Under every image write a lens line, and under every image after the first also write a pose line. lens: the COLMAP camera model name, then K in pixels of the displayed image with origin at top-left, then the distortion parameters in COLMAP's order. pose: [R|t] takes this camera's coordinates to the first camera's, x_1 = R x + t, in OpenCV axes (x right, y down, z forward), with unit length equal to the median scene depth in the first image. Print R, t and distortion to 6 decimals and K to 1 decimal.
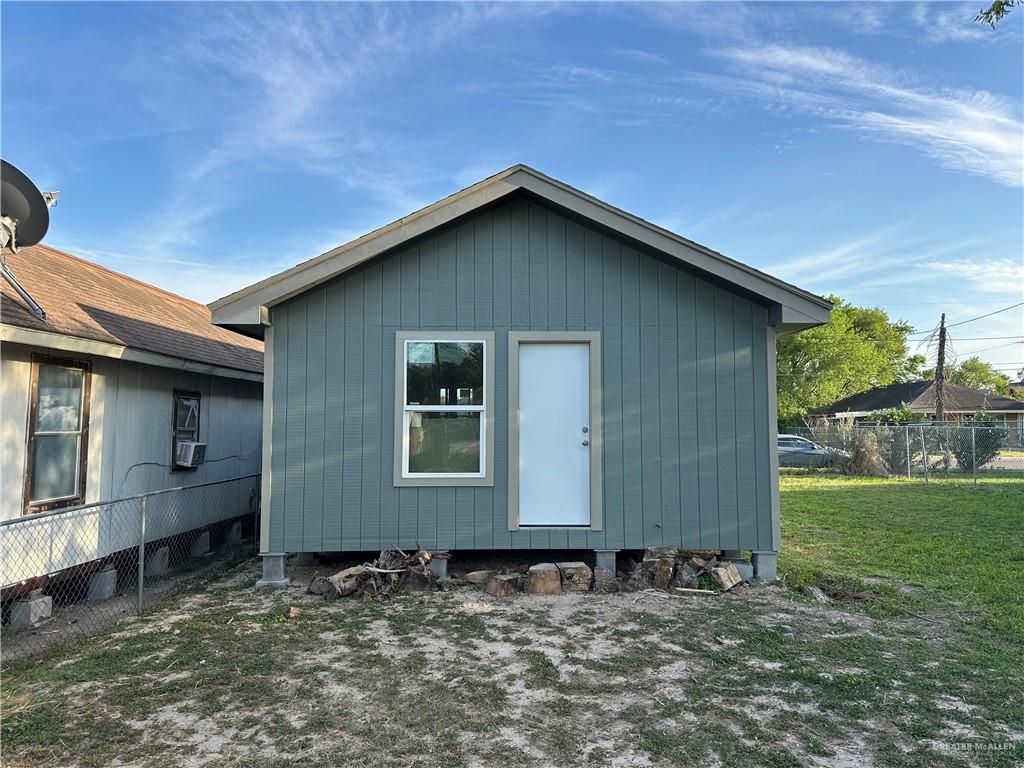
lens RADIAL K [[697.6, 0, 512.0], [0, 697.6, 384.0], [0, 0, 1]] dist [0.028095, -0.002682]
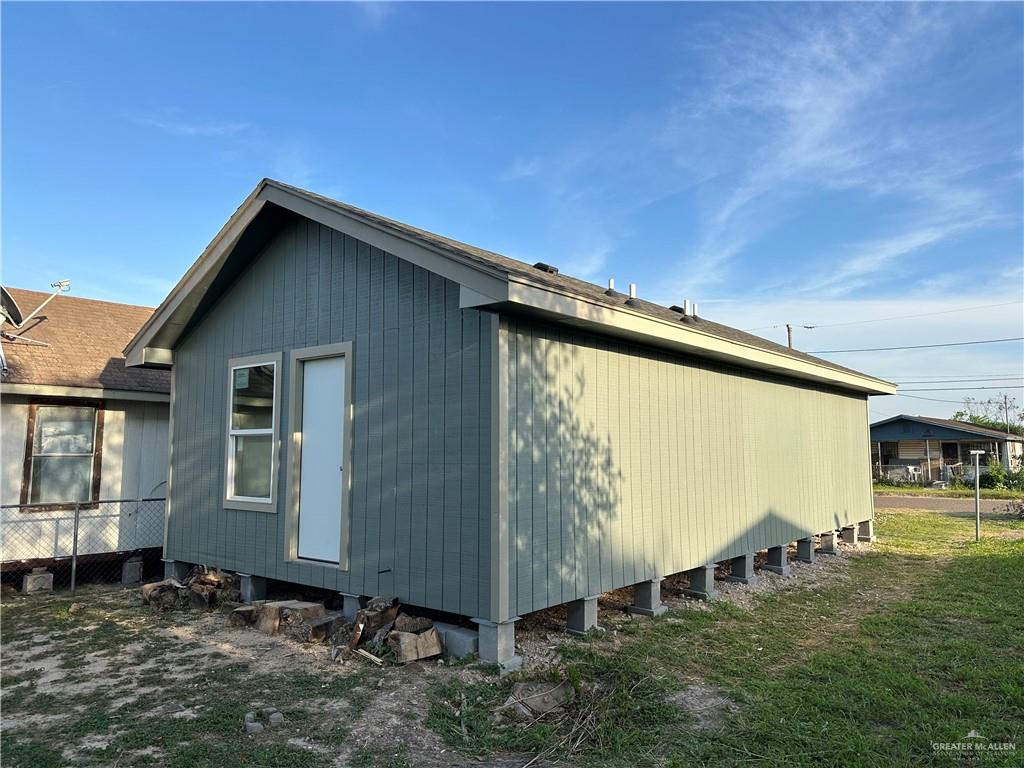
lens RADIAL K [[715.3, 0, 512.0], [0, 715.3, 384.0], [0, 0, 1]] dist [-0.004904, -0.000765]
pose [[0.776211, -0.059897, -0.627622, 1.122461], [0.038782, 0.998128, -0.047293, 0.038150], [0.629279, 0.012369, 0.777081, 0.576643]]
